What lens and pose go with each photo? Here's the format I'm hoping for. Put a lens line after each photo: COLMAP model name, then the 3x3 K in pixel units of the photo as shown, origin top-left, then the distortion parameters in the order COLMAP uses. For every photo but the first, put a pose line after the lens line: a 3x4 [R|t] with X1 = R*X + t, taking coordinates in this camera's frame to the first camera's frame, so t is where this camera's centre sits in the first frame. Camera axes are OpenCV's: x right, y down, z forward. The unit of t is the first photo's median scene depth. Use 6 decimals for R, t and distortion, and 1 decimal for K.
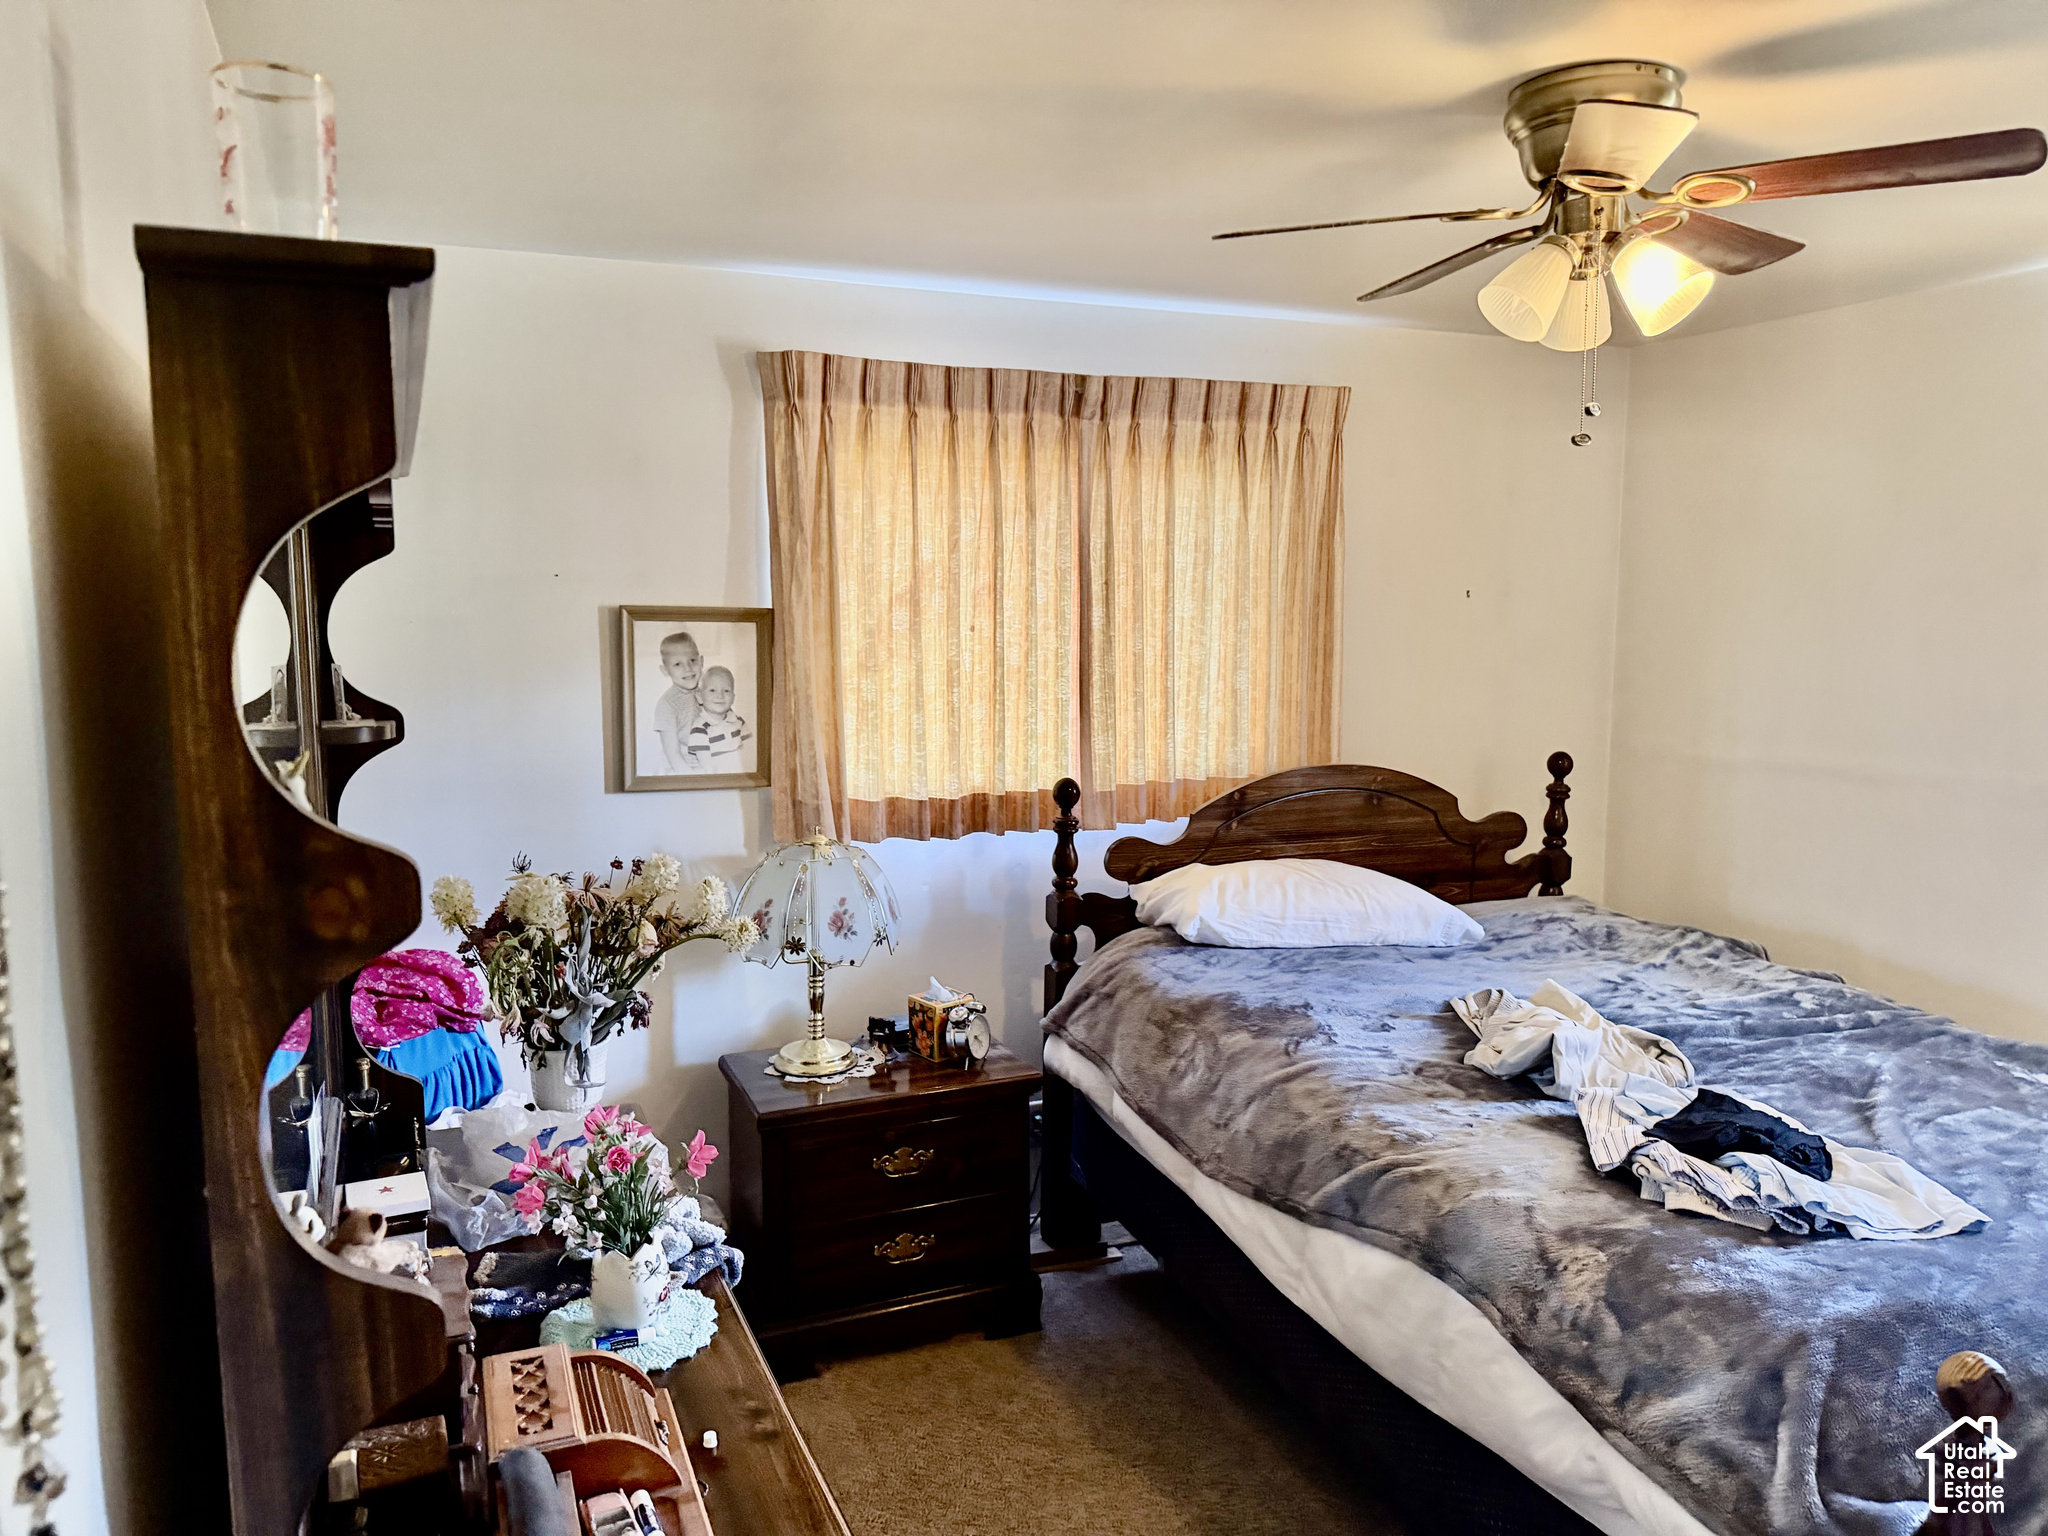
lens RADIAL K [[1449.6, 0, 965.5], [0, 1449.6, 721.6], [0, 0, 1]] dist [-0.031012, 0.019415]
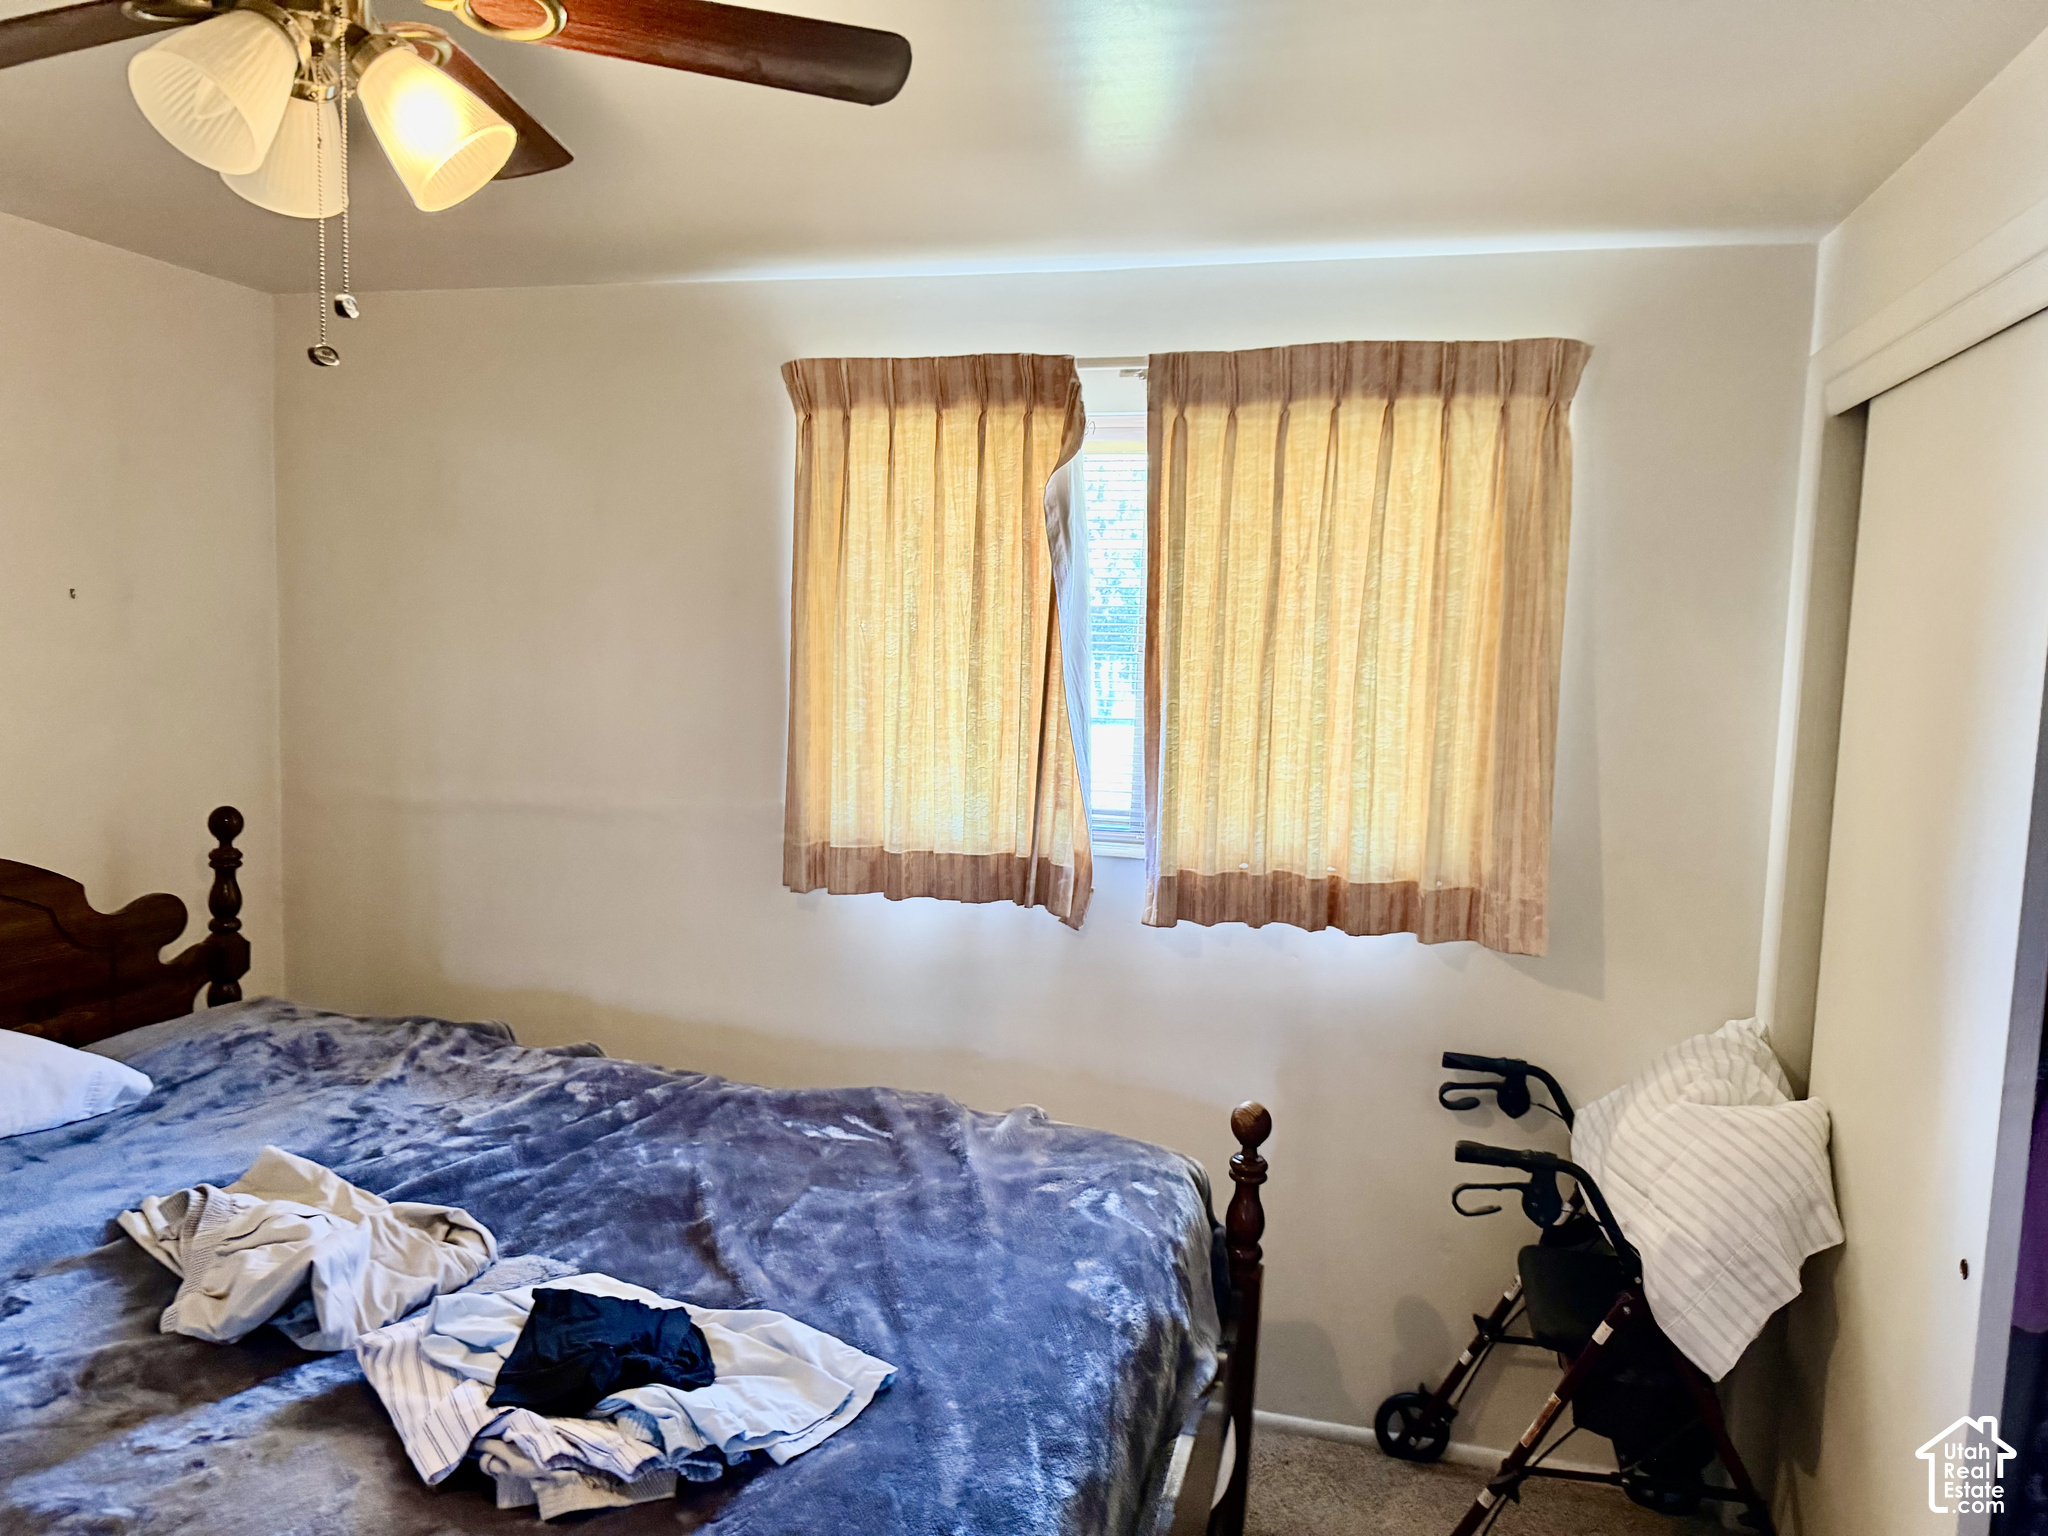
lens RADIAL K [[1449.6, 0, 965.5], [0, 1449.6, 721.6], [0, 0, 1]] dist [-0.031012, 0.019415]
pose [[0.609745, -0.046081, 0.791257, 0.070858], [0.051946, 0.998486, 0.018120, -0.023911], [-0.790893, 0.030054, 0.611216, 0.312286]]
